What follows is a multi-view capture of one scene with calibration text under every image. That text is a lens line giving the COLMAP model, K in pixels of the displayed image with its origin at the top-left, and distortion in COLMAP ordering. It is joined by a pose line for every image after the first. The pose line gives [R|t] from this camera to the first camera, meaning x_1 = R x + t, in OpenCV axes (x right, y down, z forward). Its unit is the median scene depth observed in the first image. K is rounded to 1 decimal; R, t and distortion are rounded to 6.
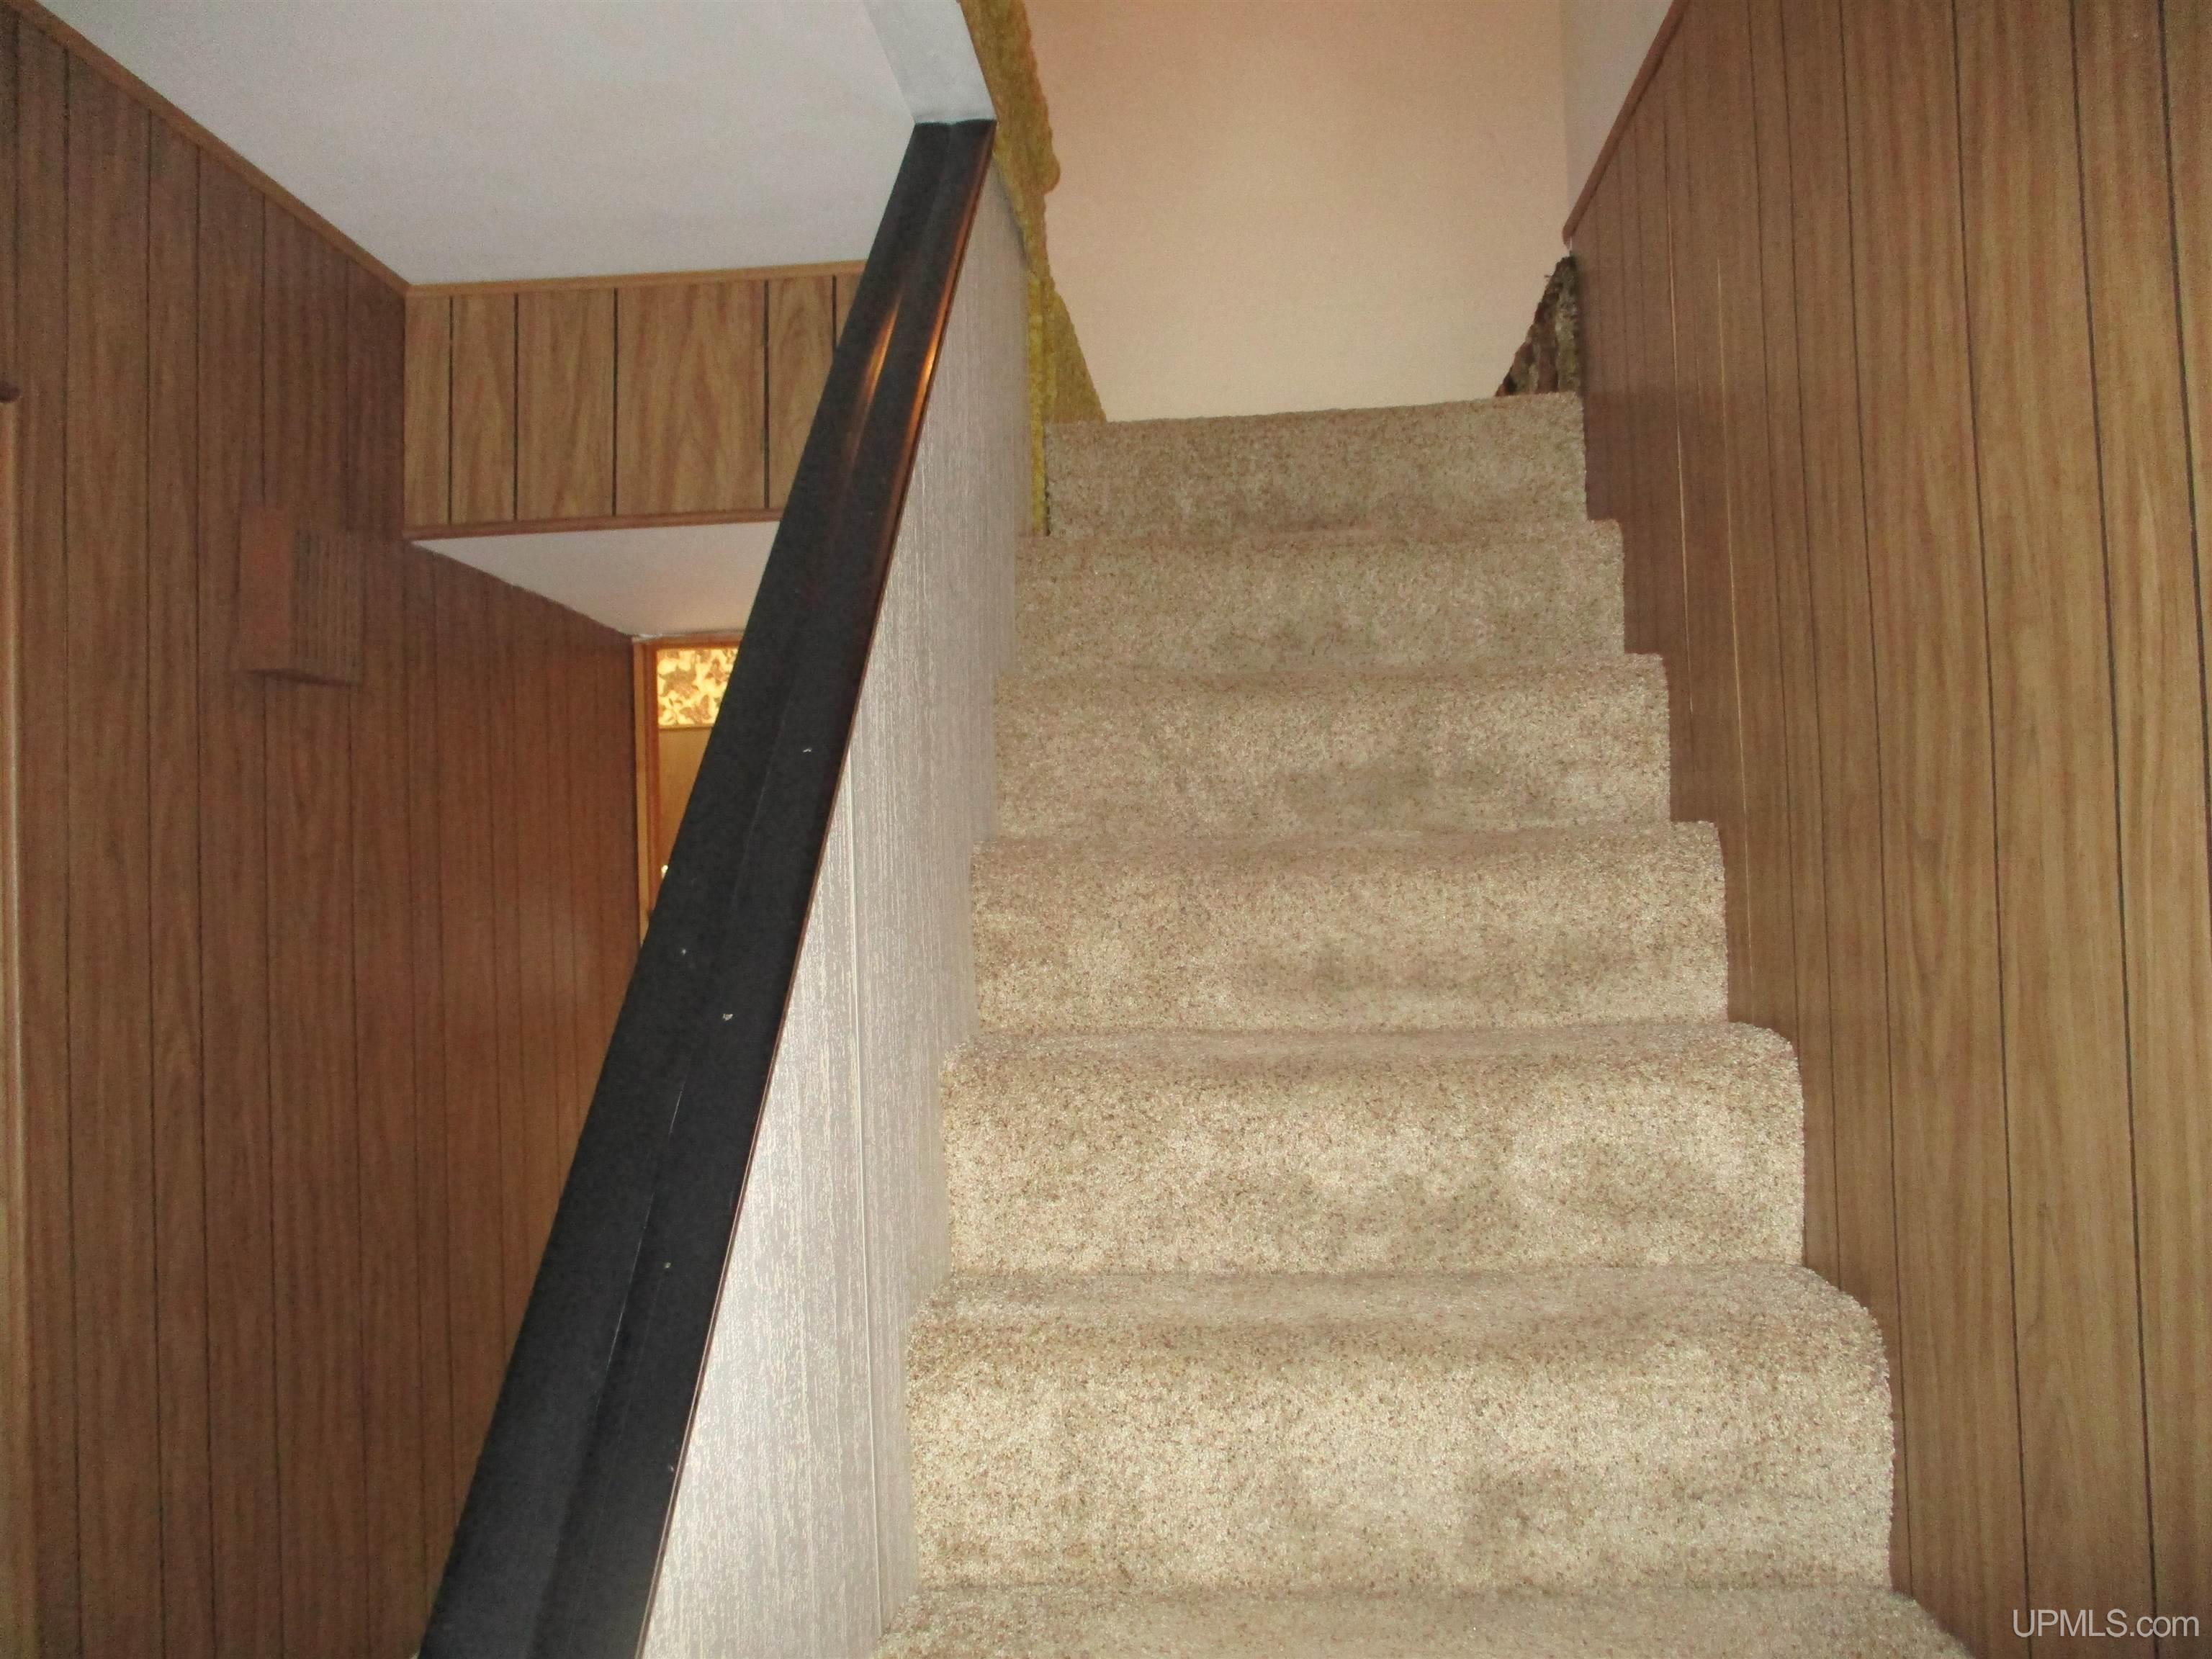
lens RADIAL K [[1844.8, 0, 1116.0], [0, 1844.8, 831.9], [0, 0, 1]] dist [-0.026654, 0.000430]
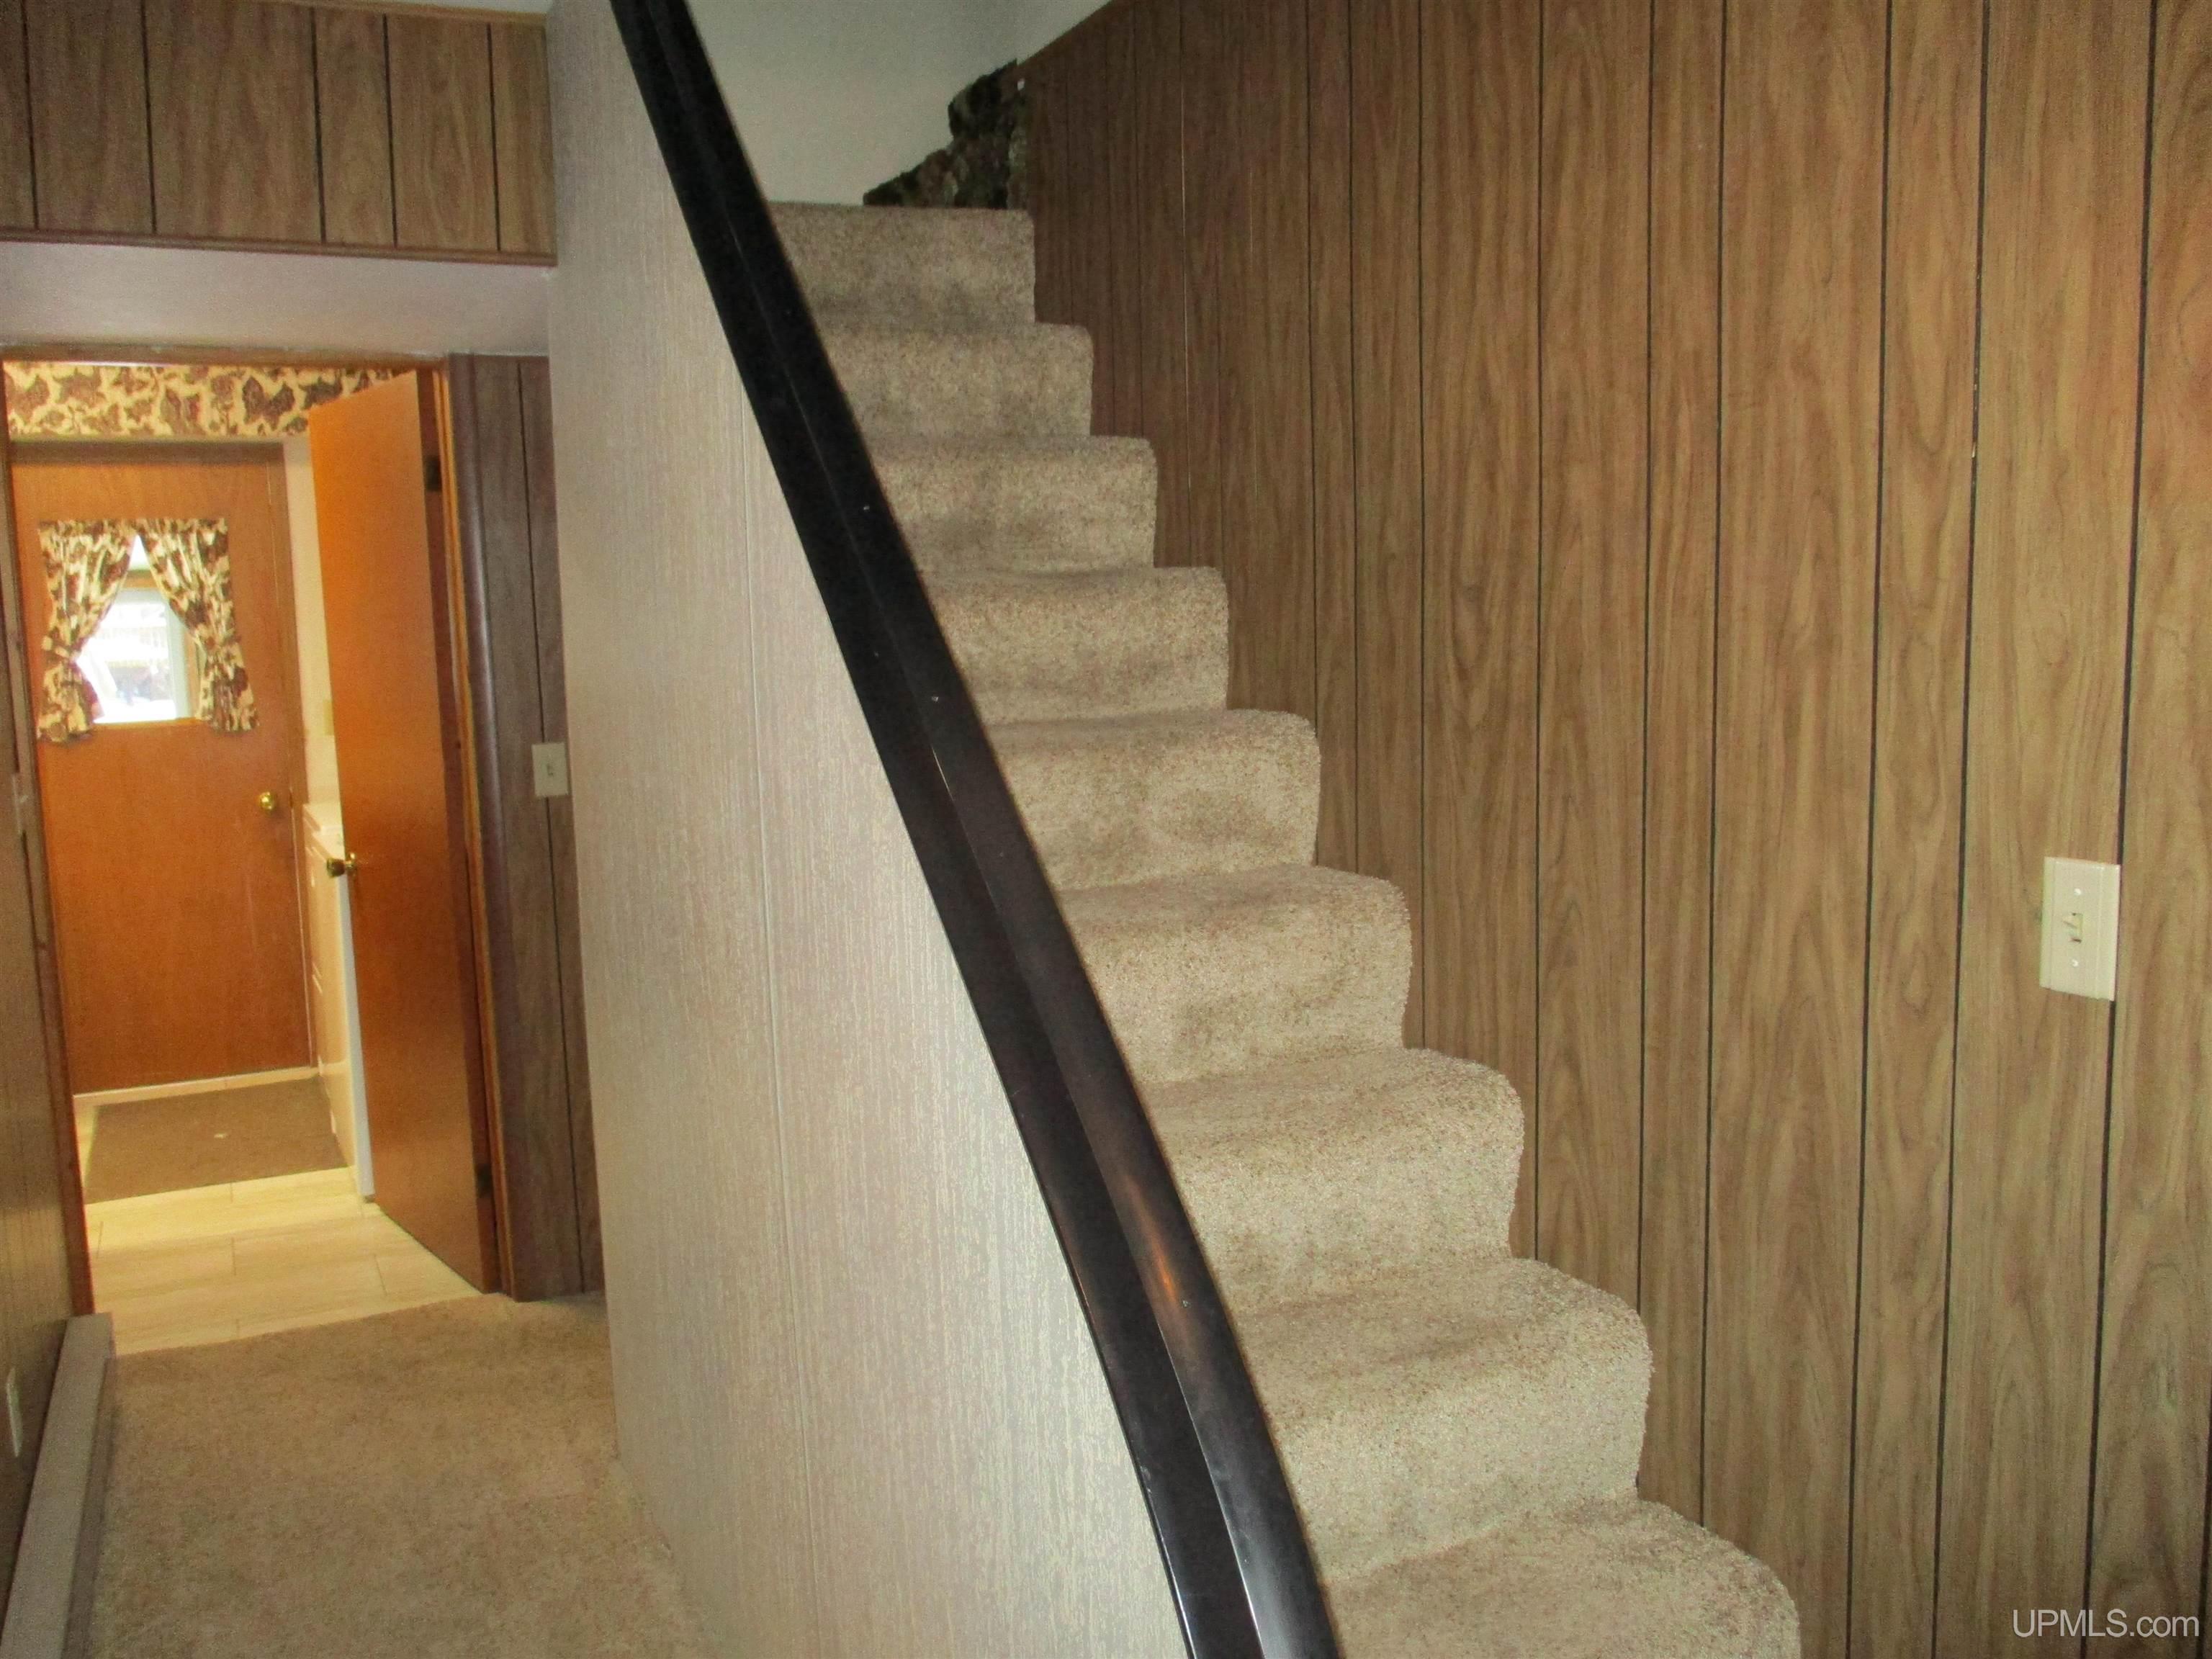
lens RADIAL K [[1844.8, 0, 1095.3], [0, 1844.8, 835.1], [0, 0, 1]] dist [-0.026654, 0.000430]
pose [[0.863469, -0.056691, 0.501207, -0.536822], [-0.018417, 0.989458, 0.143644, -0.004529], [-0.504066, -0.133263, 0.853322, -0.204050]]
